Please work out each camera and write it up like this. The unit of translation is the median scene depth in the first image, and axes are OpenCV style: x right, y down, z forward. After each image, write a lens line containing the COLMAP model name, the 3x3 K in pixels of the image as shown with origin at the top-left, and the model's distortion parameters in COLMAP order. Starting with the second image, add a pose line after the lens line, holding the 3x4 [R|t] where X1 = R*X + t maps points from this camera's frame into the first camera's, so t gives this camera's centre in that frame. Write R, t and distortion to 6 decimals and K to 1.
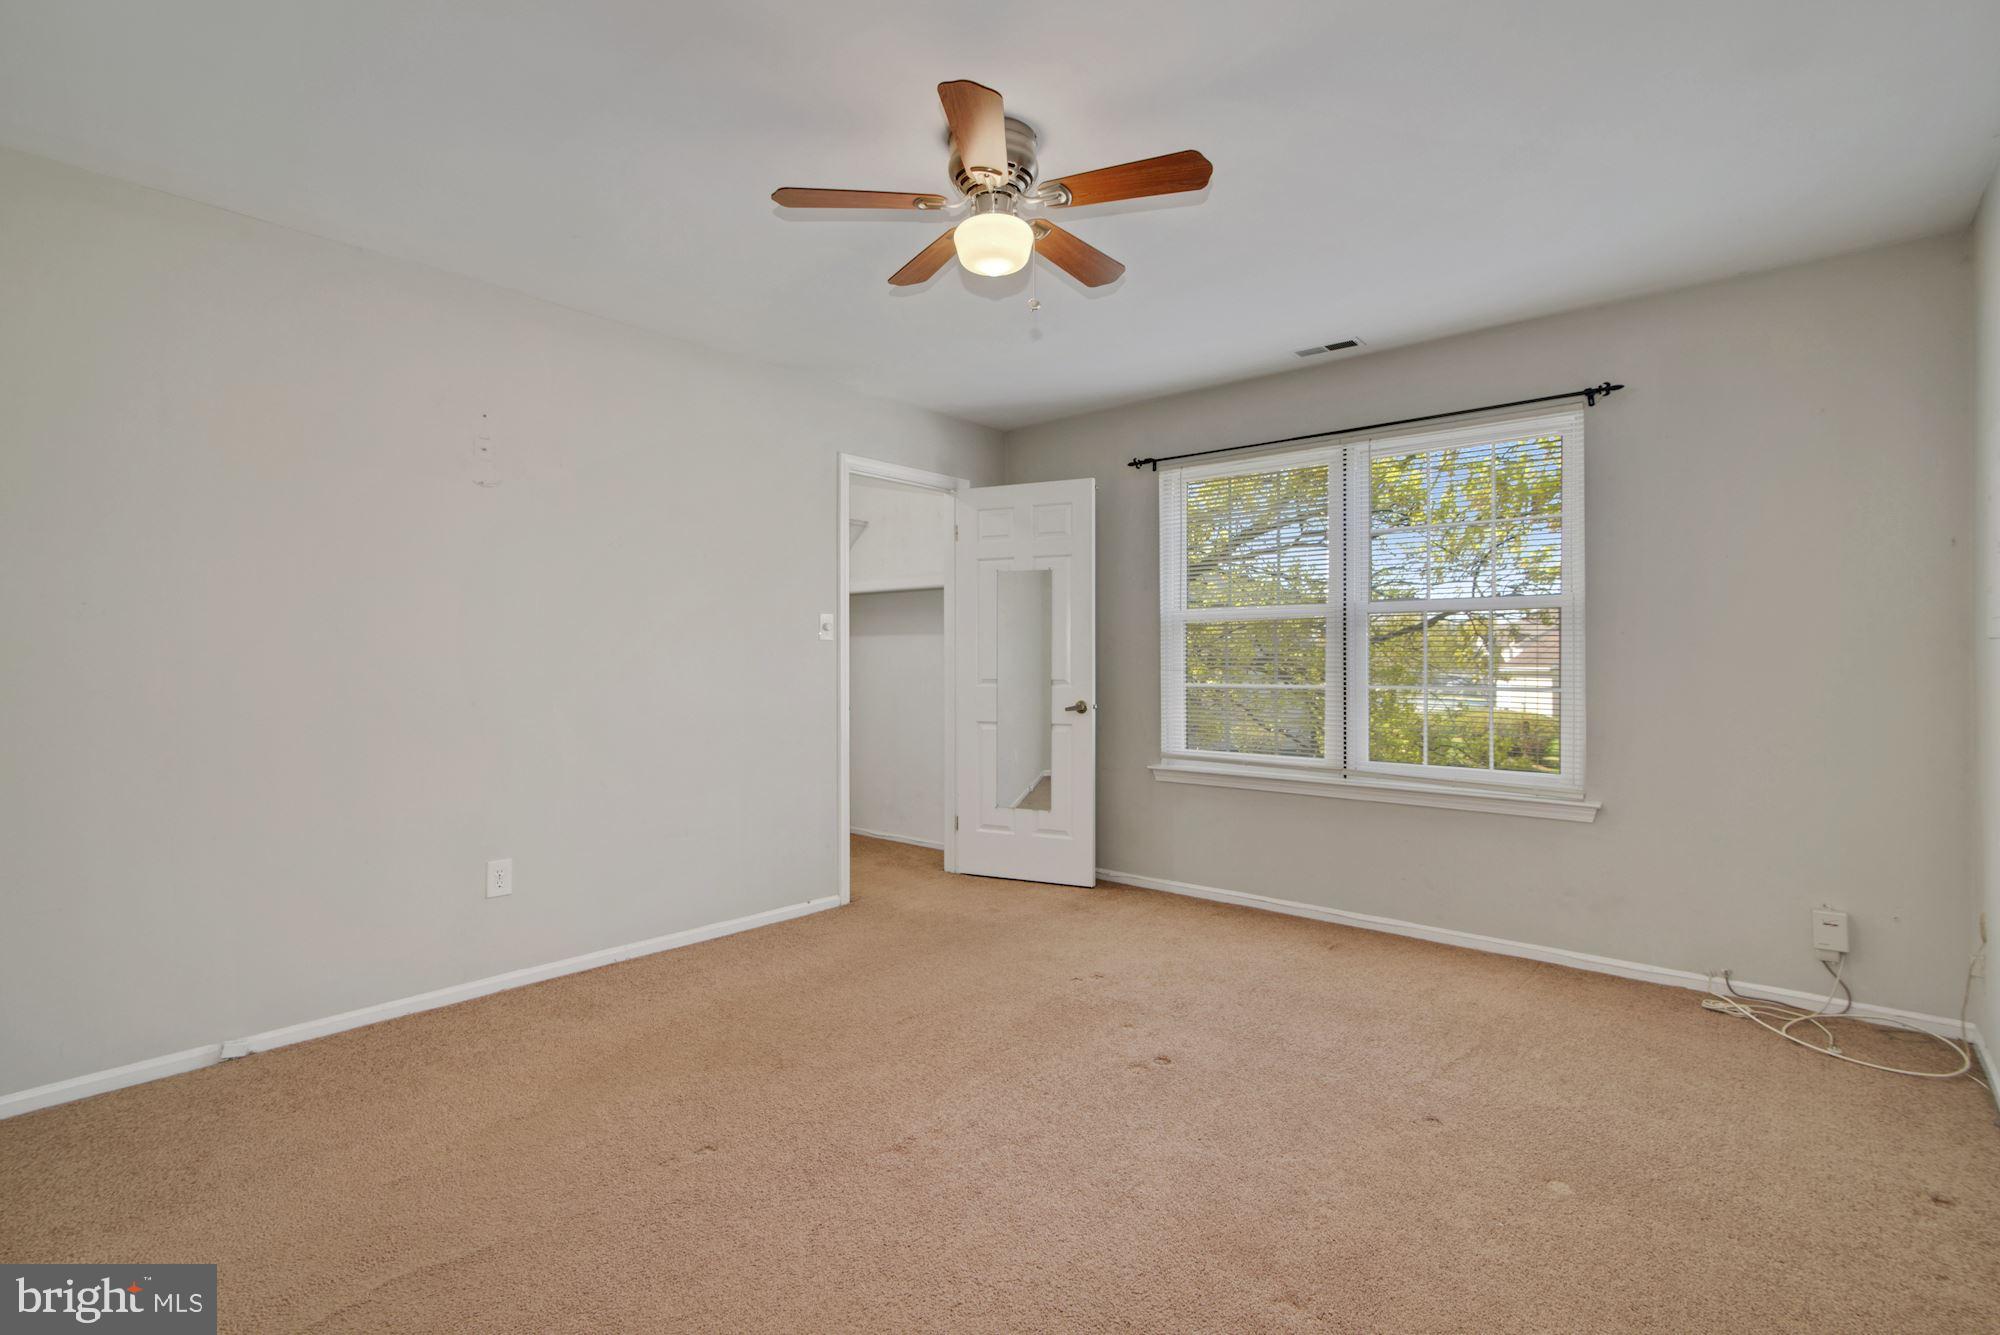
lens RADIAL K [[912.7, 0, 1003.7], [0, 912.7, 658.4], [0, 0, 1]] dist [-0.005176, 0.000041]
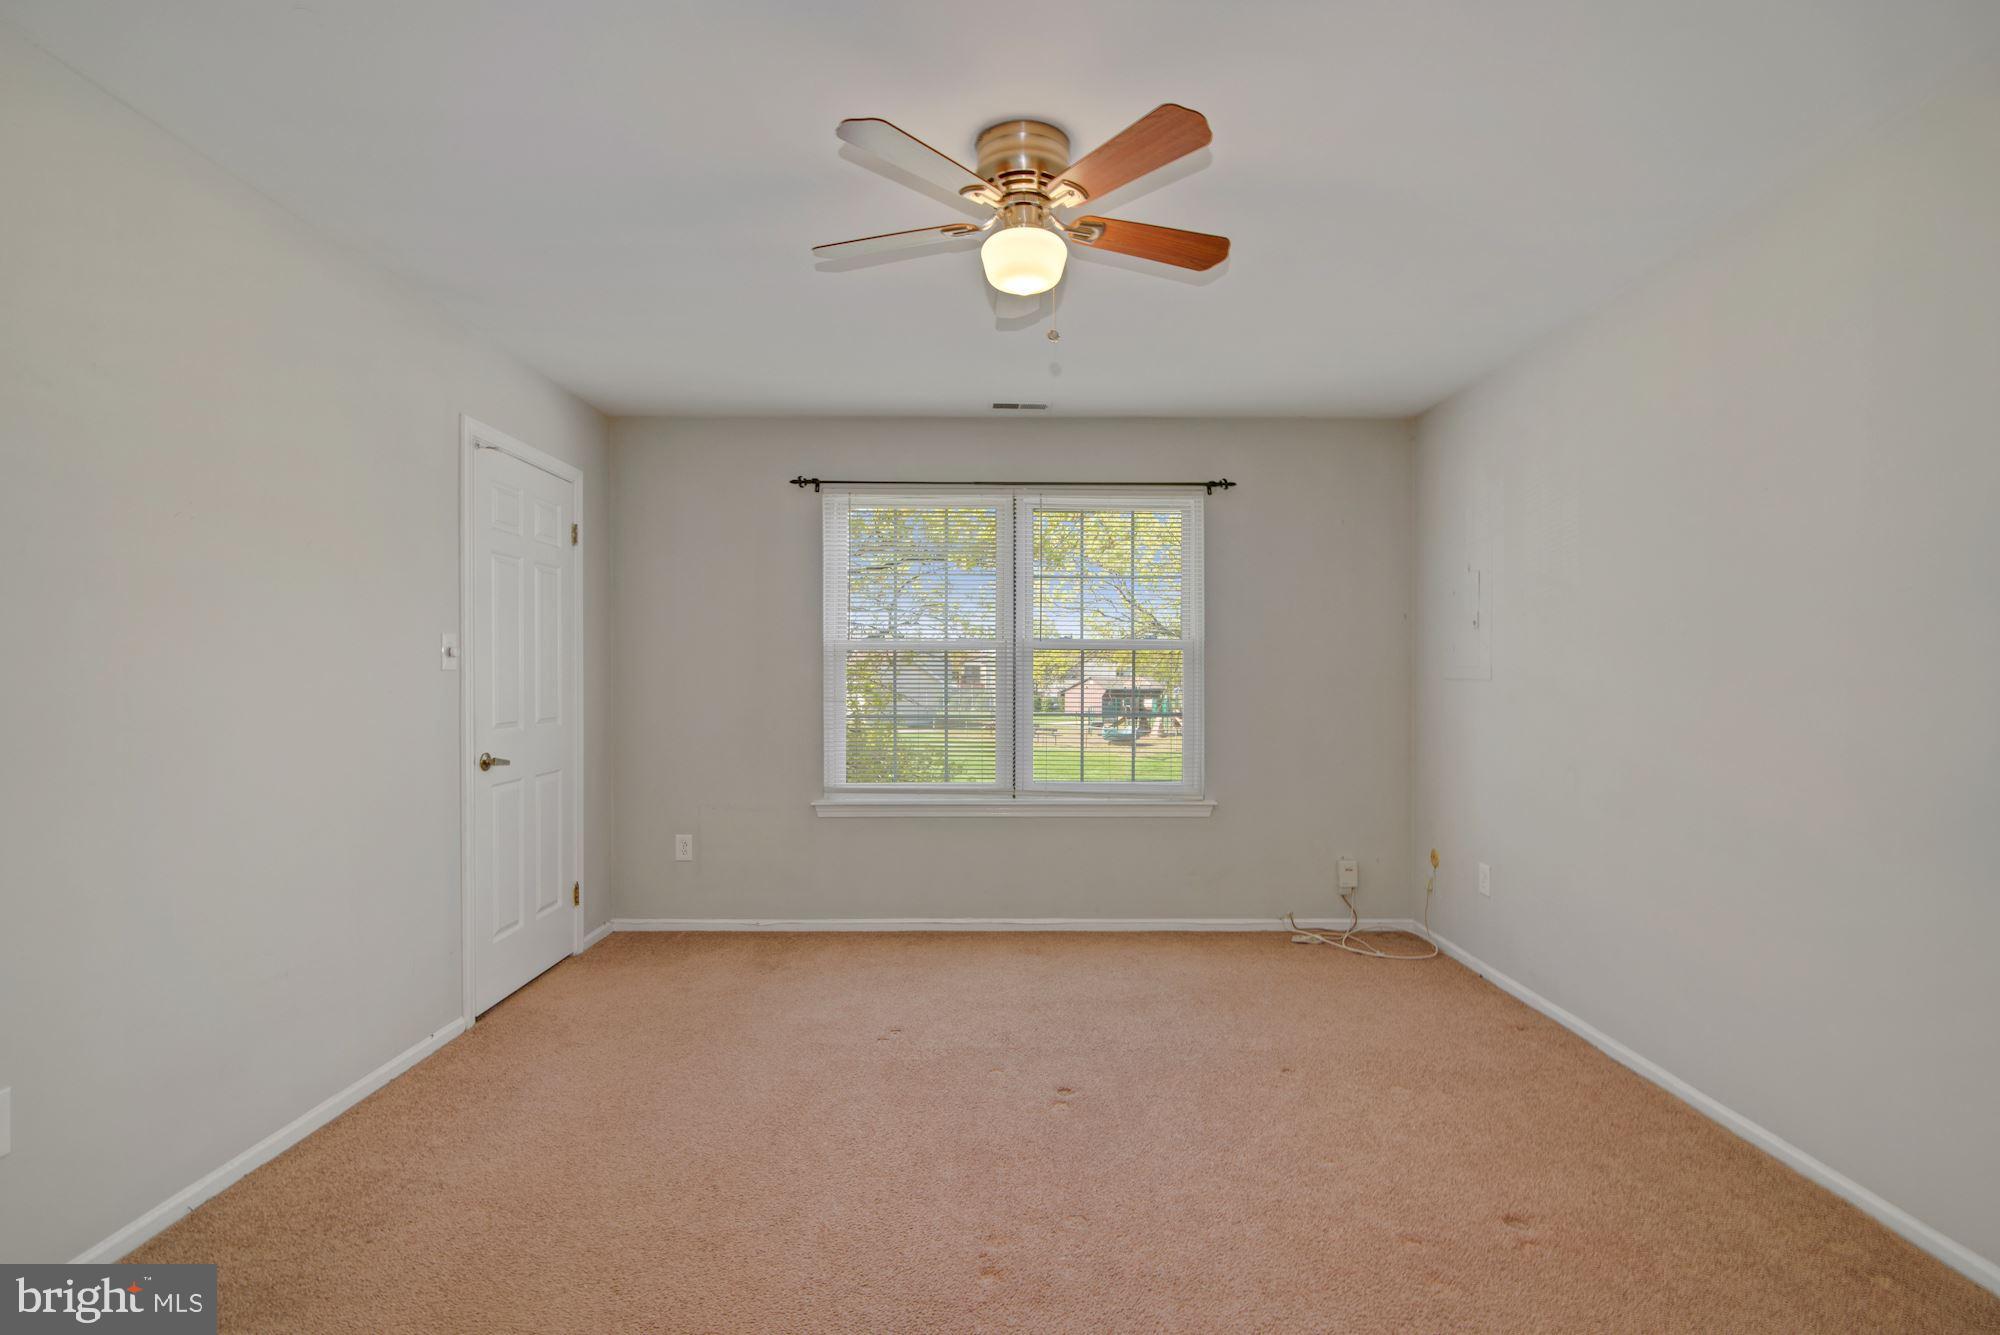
lens RADIAL K [[912.7, 0, 993.4], [0, 912.7, 676.6], [0, 0, 1]] dist [-0.005176, 0.000041]
pose [[0.760416, -0.000676, 0.649436, -0.431720], [-0.002128, 0.999991, 0.003532, -0.022927], [-0.649433, -0.004068, 0.760408, 0.213554]]
